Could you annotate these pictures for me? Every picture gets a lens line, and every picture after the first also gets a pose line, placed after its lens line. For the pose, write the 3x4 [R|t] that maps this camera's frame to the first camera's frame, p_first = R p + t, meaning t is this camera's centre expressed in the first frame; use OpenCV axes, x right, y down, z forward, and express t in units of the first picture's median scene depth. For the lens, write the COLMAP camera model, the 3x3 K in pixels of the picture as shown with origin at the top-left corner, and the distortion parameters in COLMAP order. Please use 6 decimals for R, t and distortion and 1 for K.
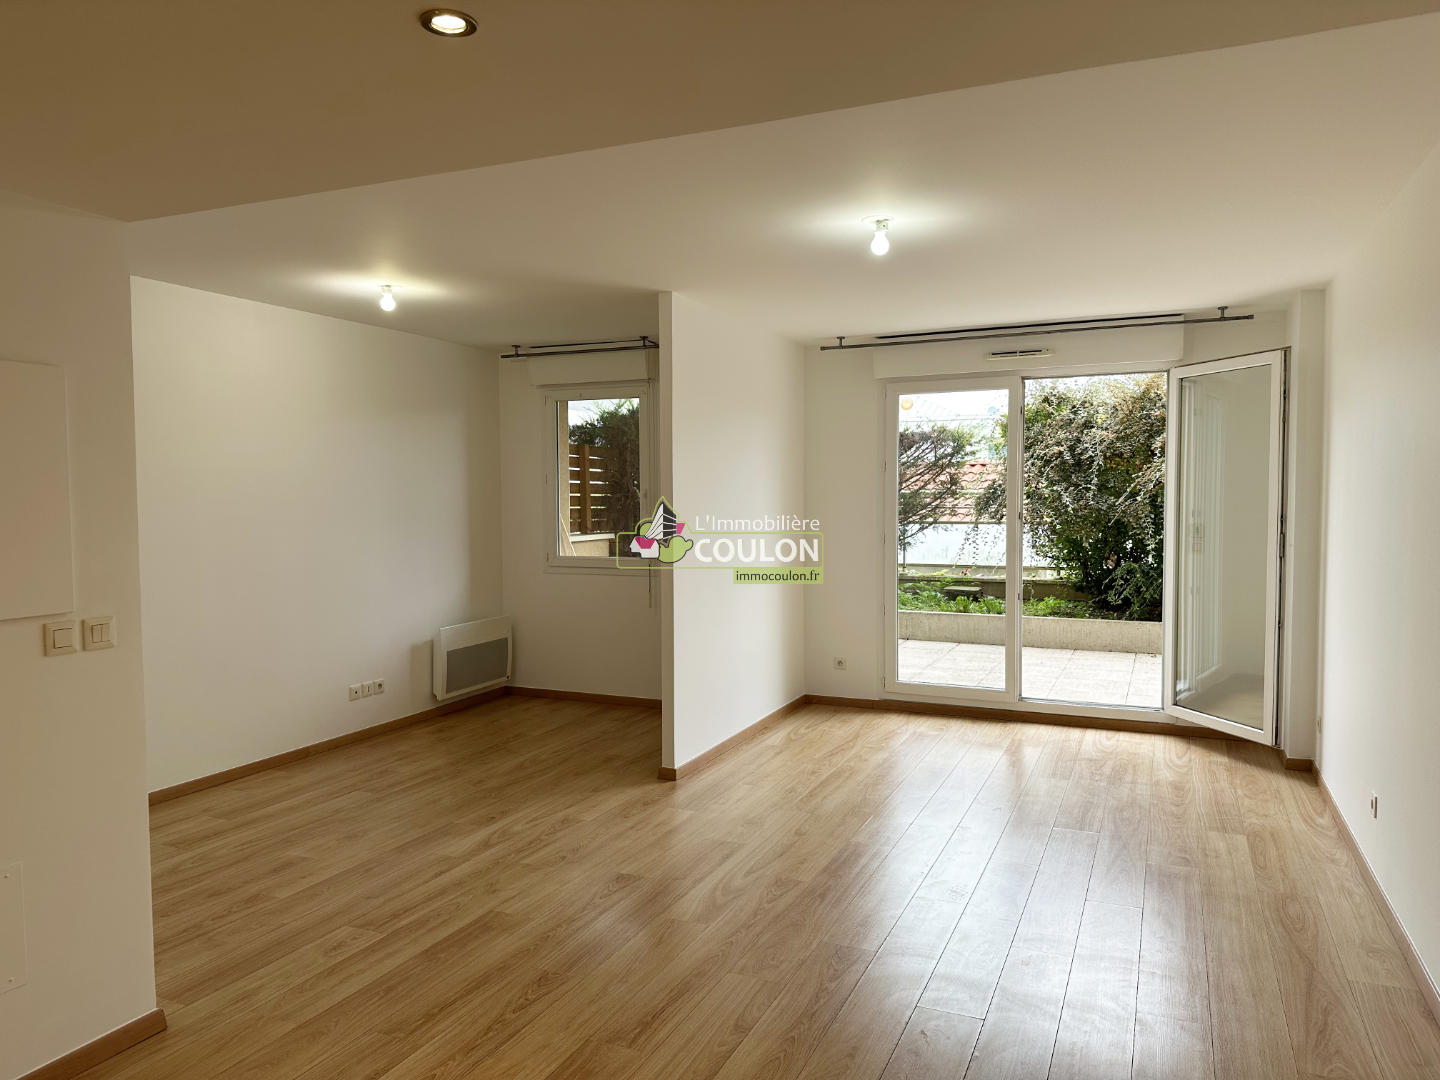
lens RADIAL K [[1011.3, 0, 724.3], [0, 1011.3, 538.9], [0, 0, 1]] dist [0.061526, -0.077092]
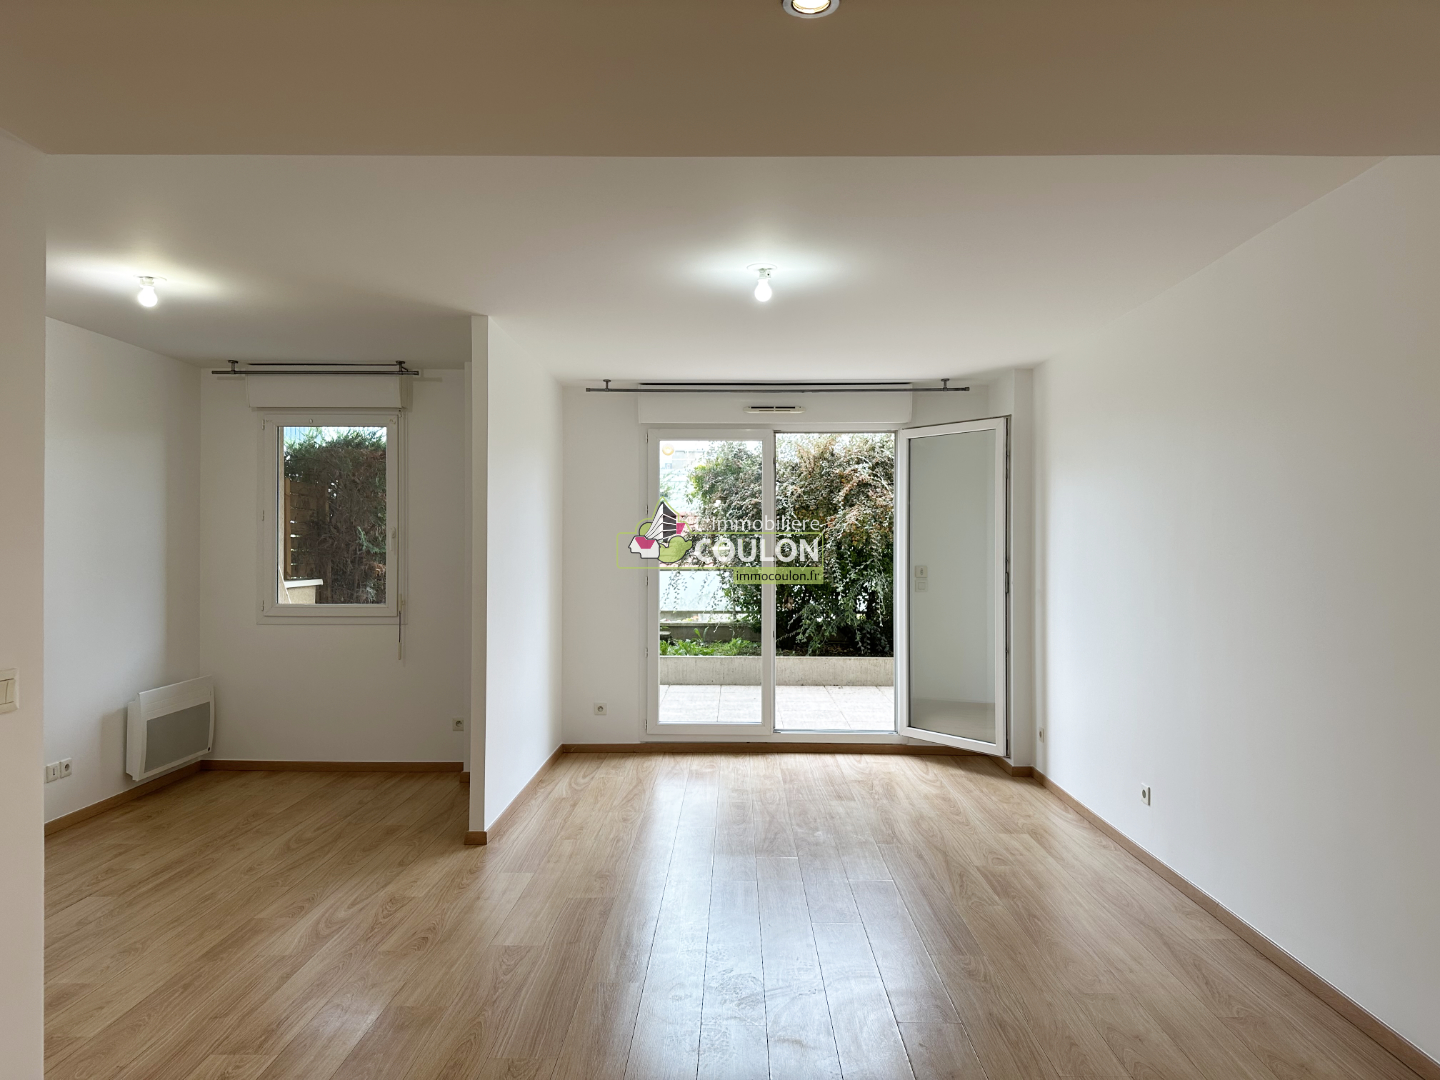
lens RADIAL K [[1011.3, 0, 729.1], [0, 1011.3, 542.0], [0, 0, 1]] dist [0.061526, -0.077092]
pose [[0.918544, 0.011155, 0.395161, -0.211353], [0.008061, 0.998865, -0.046935, 0.010853], [-0.395237, 0.046298, 0.917412, 0.053980]]
